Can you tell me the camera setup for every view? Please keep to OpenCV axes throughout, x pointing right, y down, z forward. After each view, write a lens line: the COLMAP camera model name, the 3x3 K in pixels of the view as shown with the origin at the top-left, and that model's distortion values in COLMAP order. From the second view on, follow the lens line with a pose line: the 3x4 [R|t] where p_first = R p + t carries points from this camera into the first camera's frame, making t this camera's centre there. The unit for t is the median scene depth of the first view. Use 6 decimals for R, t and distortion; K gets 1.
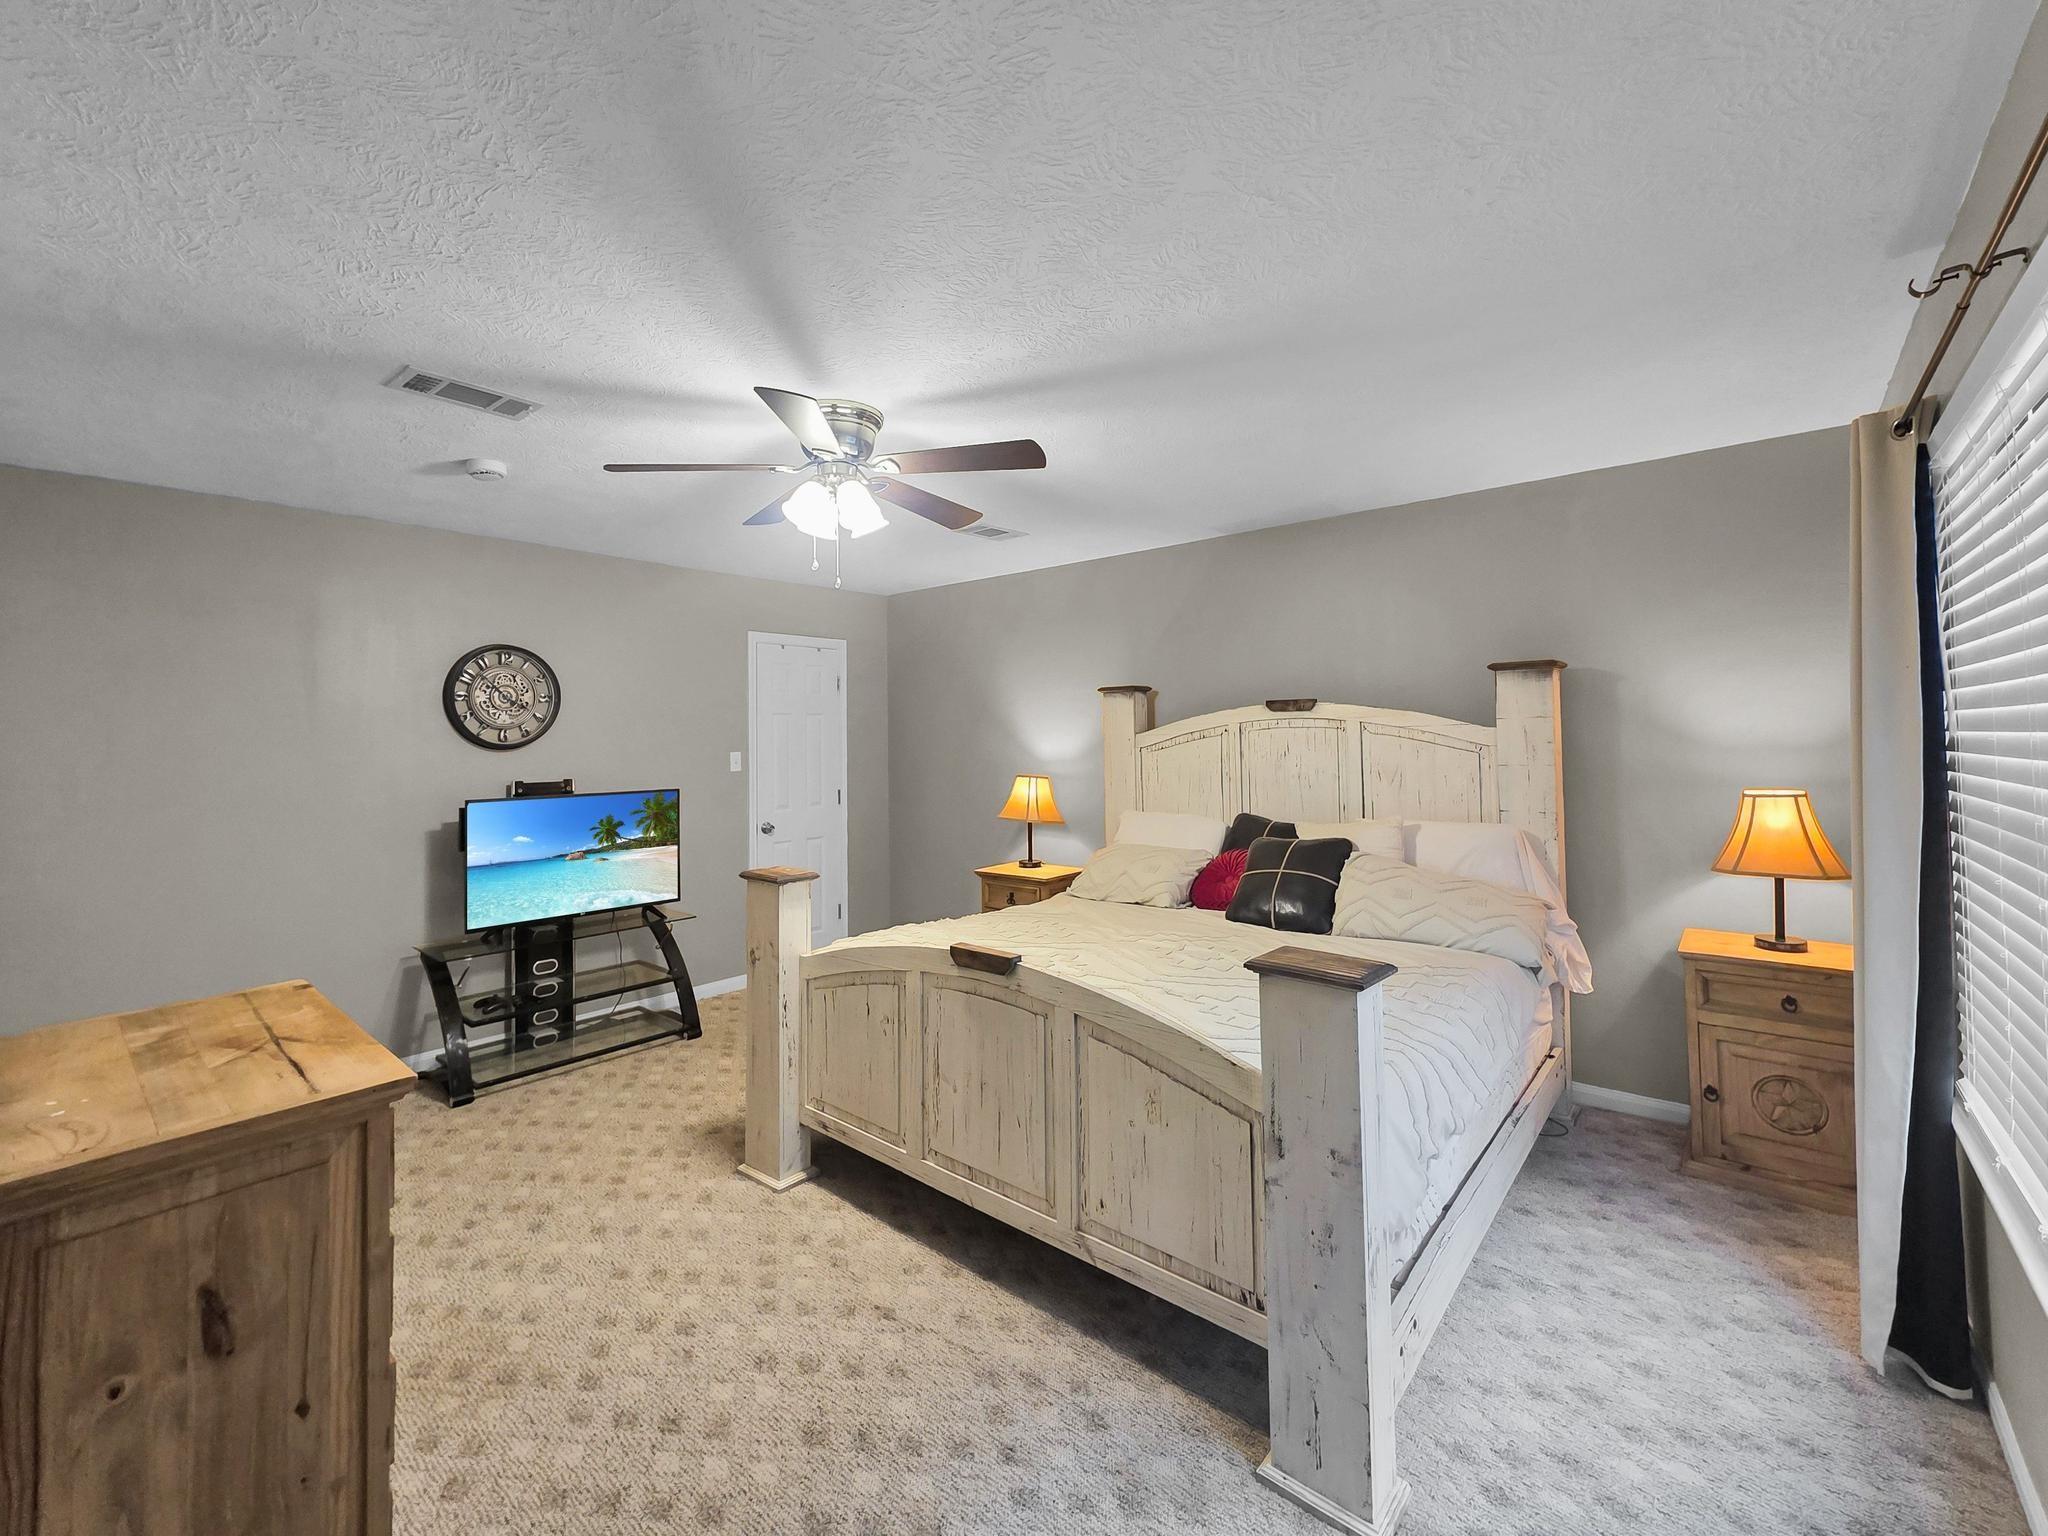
lens RADIAL K [[844.2, 0, 1018.1], [0, 844.2, 748.5], [0, 0, 1]] dist [0.001360, -0.000057]
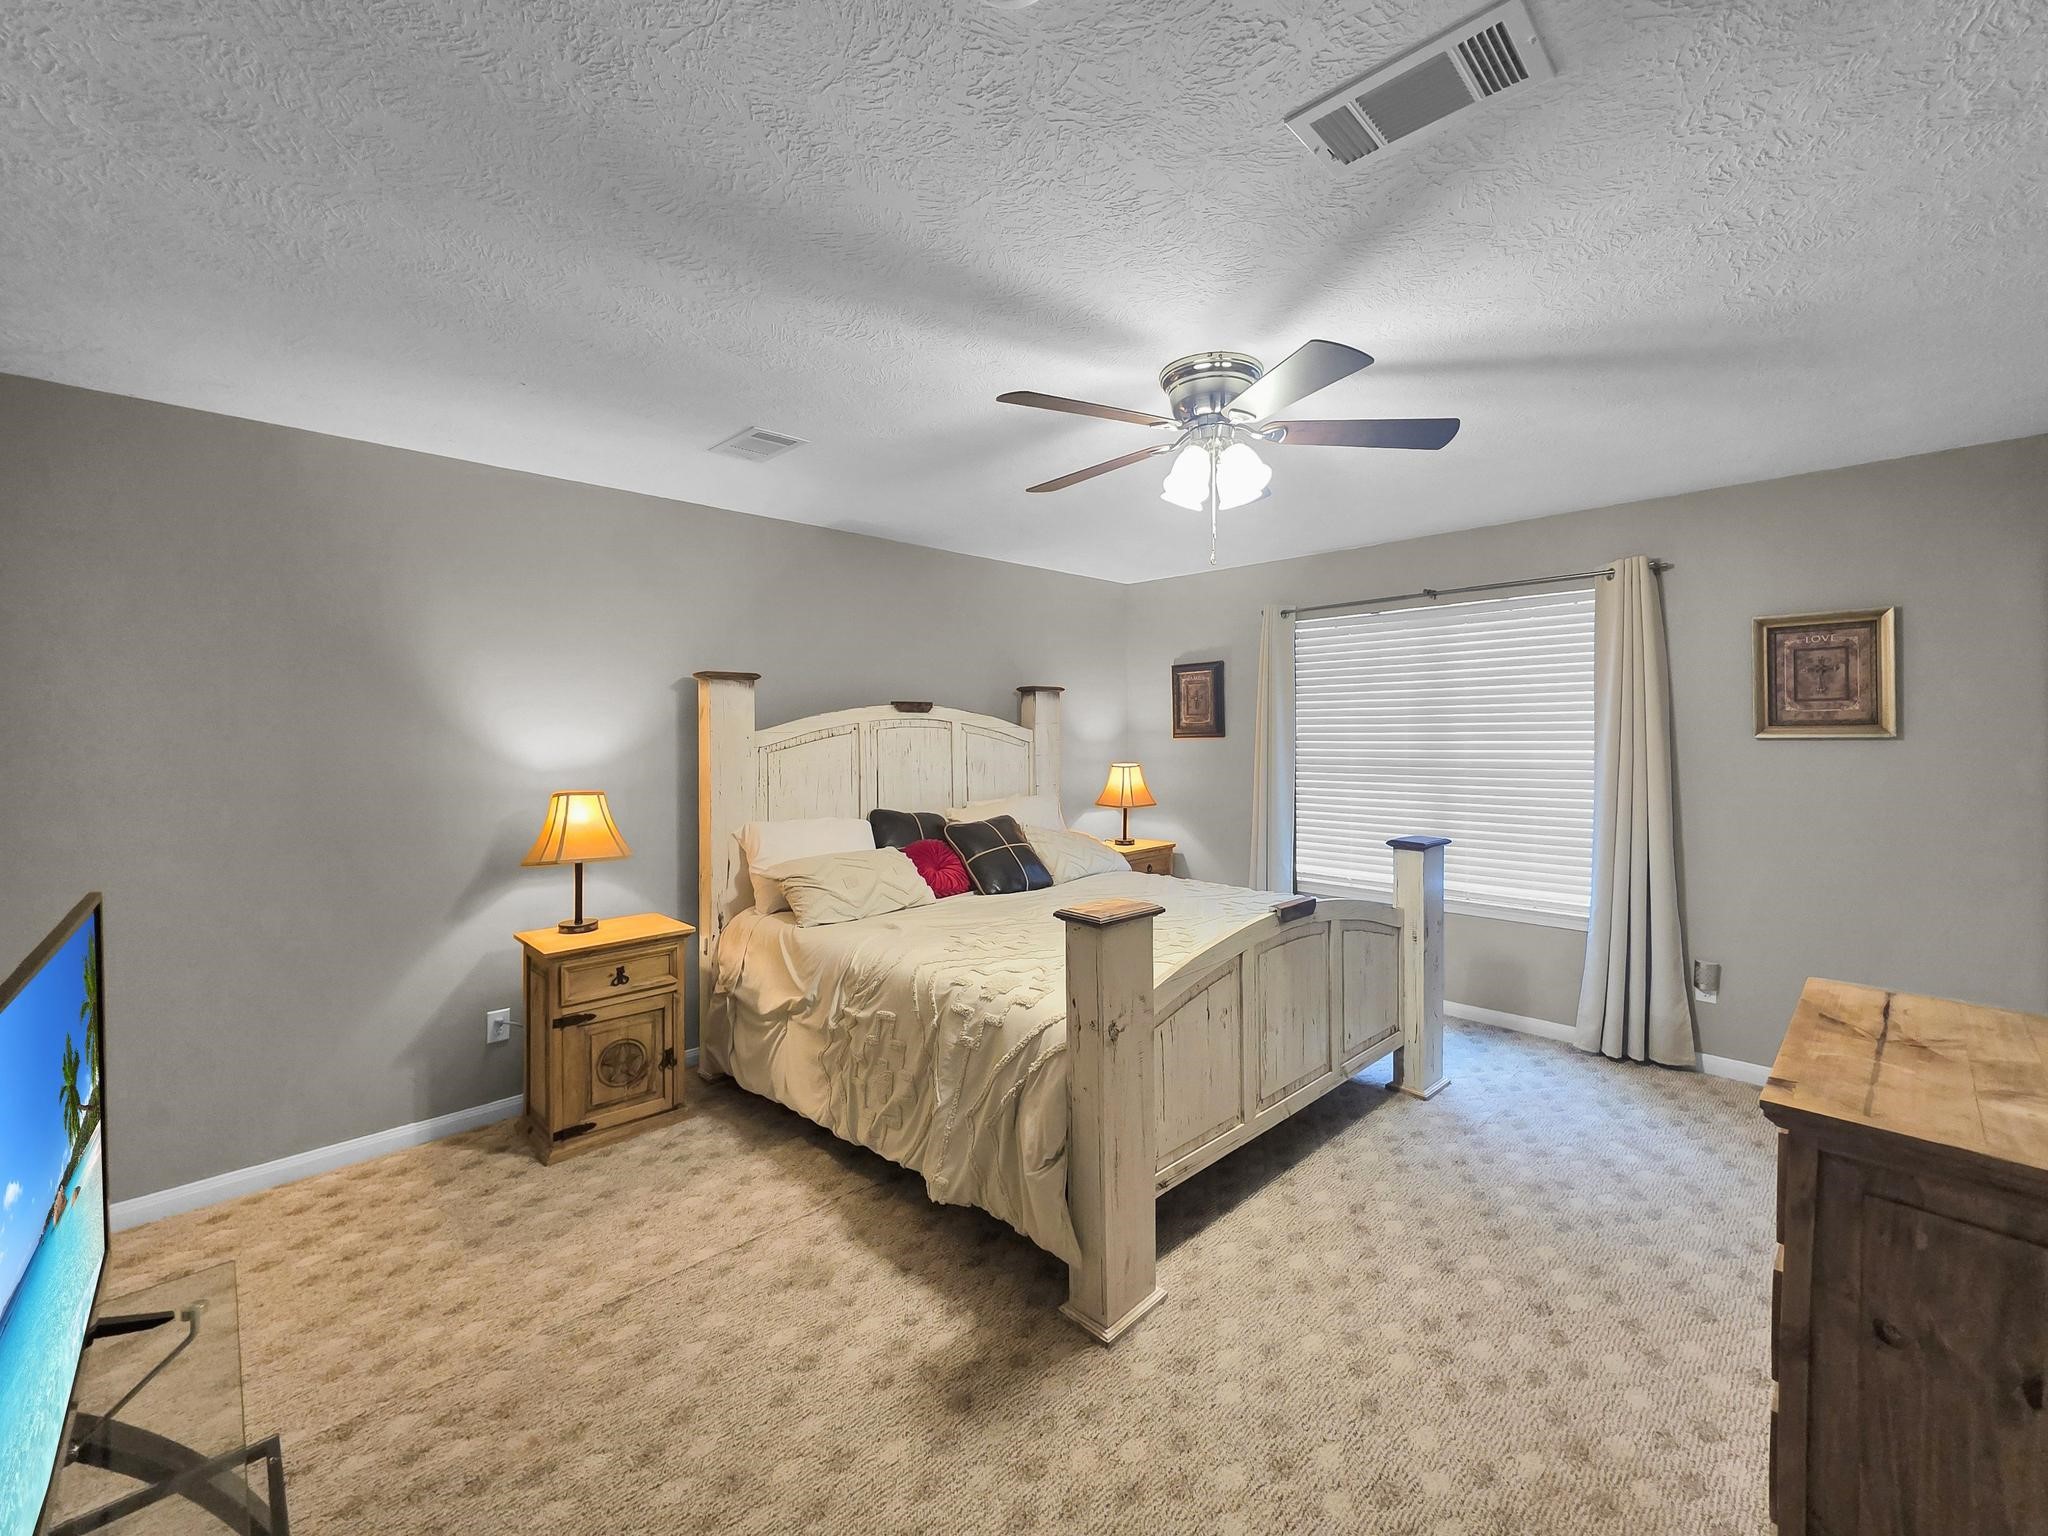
lens RADIAL K [[839.2, 0, 1024.0], [0, 839.2, 768.0], [0, 0, 1]] dist [-0.000507, 0.000446]
pose [[0.101793, -0.026672, 0.994448, -1.072703], [0.015061, 0.999567, 0.025268, 0.004609], [-0.994692, 0.012406, 0.102151, 1.047996]]
